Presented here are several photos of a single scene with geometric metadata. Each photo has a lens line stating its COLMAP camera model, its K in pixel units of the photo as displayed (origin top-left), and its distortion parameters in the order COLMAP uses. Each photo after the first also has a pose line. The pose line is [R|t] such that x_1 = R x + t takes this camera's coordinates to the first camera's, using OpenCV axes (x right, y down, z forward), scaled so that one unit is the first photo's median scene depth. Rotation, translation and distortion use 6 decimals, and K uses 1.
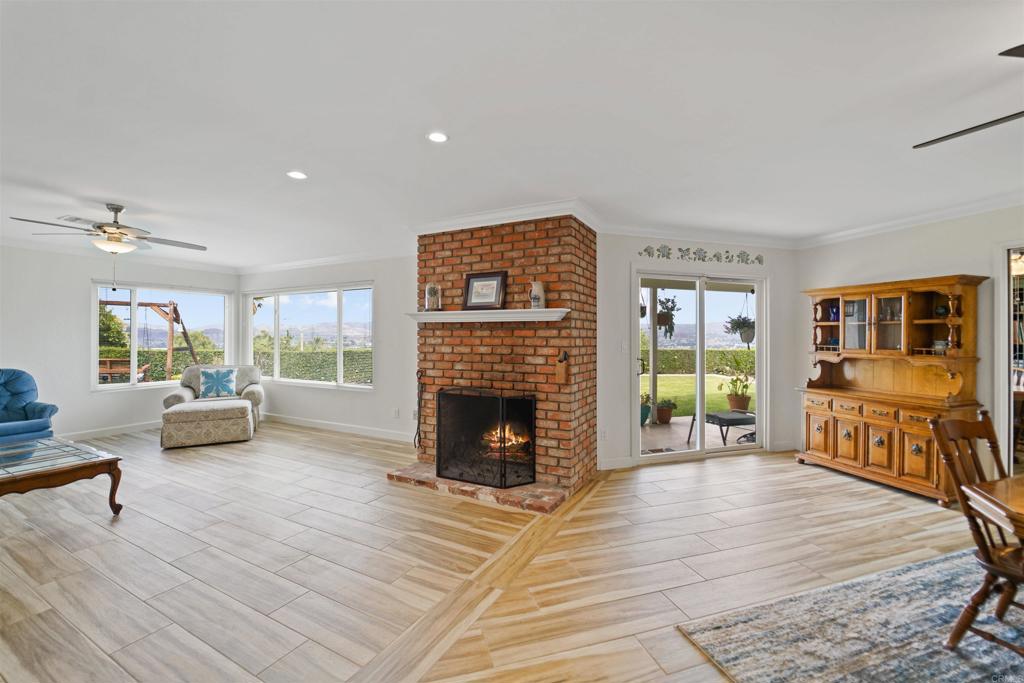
lens RADIAL K [[425.8, 0, 514.8], [0, 425.8, 336.6], [0, 0, 1]] dist [-0.022246, 0.000729]
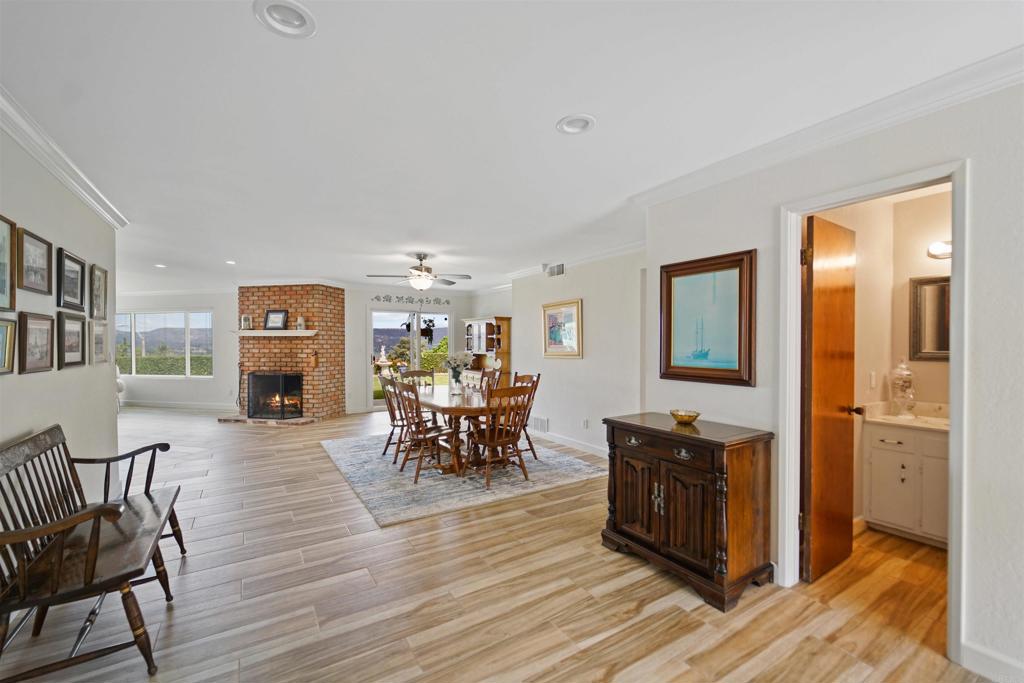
lens RADIAL K [[420.1, 0, 510.2], [0, 420.1, 347.7], [0, 0, 1]] dist [0.001944, 0.000087]
pose [[0.967108, -0.005042, 0.254317, 0.477713], [0.002479, 0.999943, 0.010398, 0.000805], [-0.254355, -0.009426, 0.967065, -1.117295]]
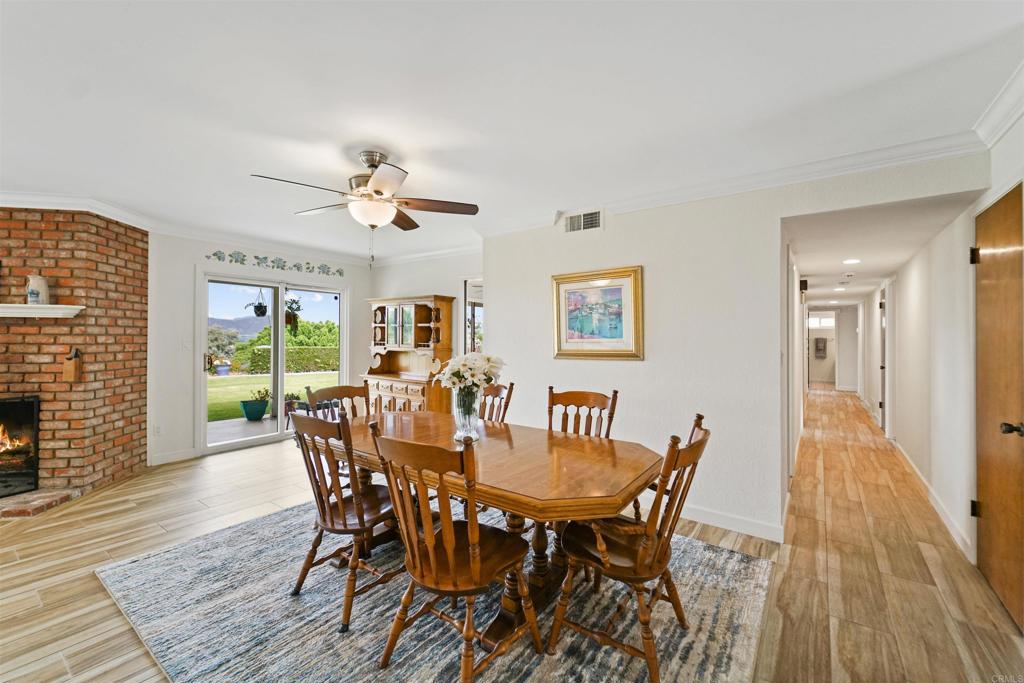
lens RADIAL K [[419.7, 0, 516.5], [0, 419.7, 332.6], [0, 0, 1]] dist [0.001854, -0.002554]
pose [[0.796456, 0.007038, 0.604655, 0.320179], [-0.003360, 0.999968, -0.007214, 0.000806], [-0.604687, 0.003714, 0.796455, -0.365845]]
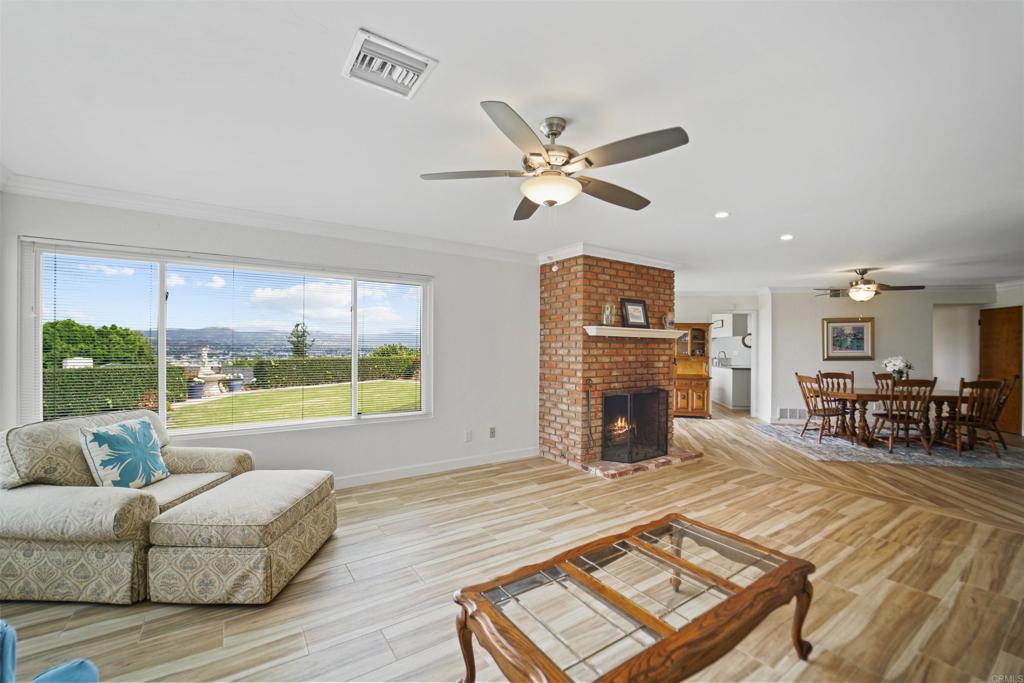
lens RADIAL K [[427.3, 0, 510.6], [0, 427.3, 347.5], [0, 0, 1]] dist [-0.016410, -0.000112]
pose [[0.470377, -0.000332, 0.882466, -1.448537], [-0.005594, 0.999979, 0.003358, -0.004972], [-0.882448, -0.006516, 0.470365, 0.743019]]
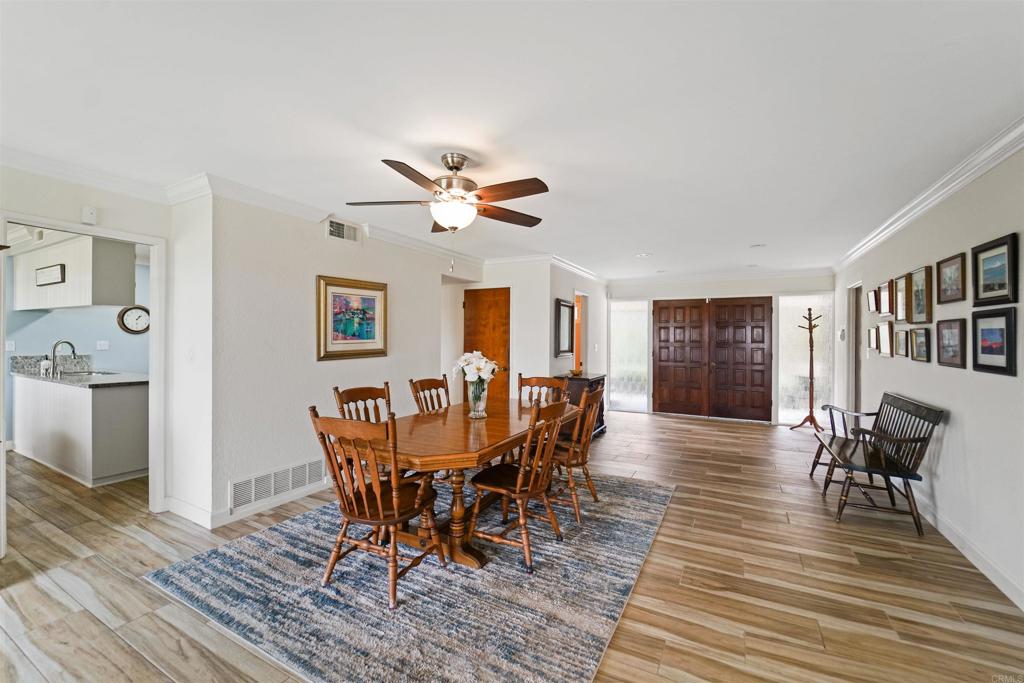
lens RADIAL K [[425.8, 0, 514.8], [0, 425.8, 336.6], [0, 0, 1]] dist [-0.022246, 0.000729]
pose [[-0.698865, -0.005301, 0.715234, -0.017109], [-0.010153, 0.999945, -0.002510, -0.002955], [-0.715181, -0.009016, -0.698881, 0.742083]]
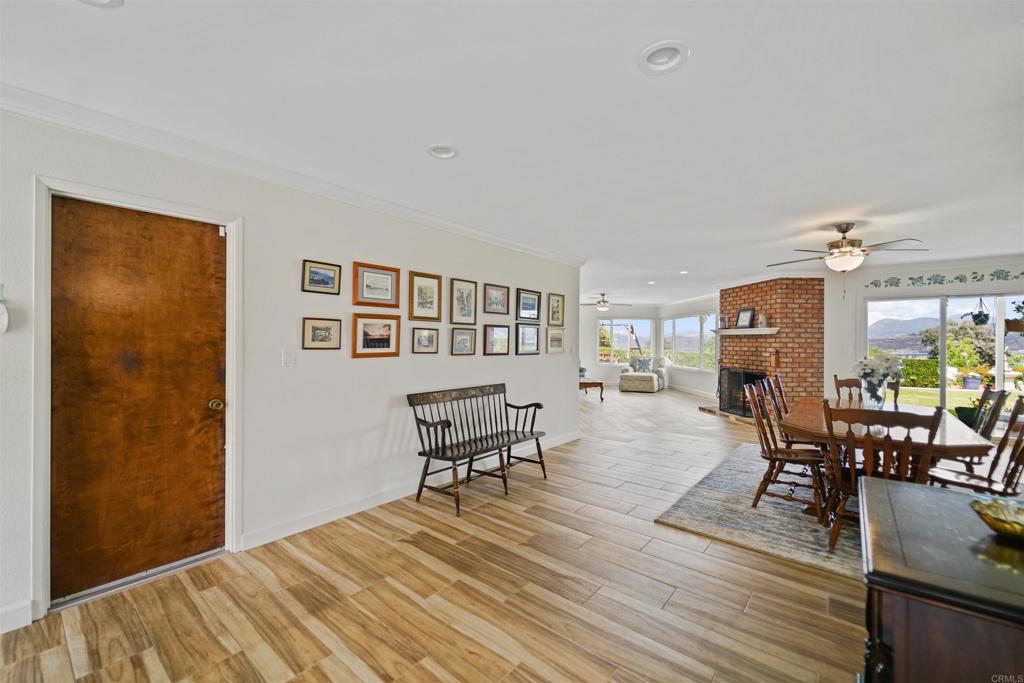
lens RADIAL K [[418.6, 0, 512.0], [0, 418.6, 341.5], [0, 0, 1]] dist [0.001427, -0.000047]
pose [[0.543237, 0.002381, -0.839576, 0.985085], [-0.004341, 0.999991, 0.000027, 0.002347], [0.839568, 0.003630, 0.543242, -0.955931]]
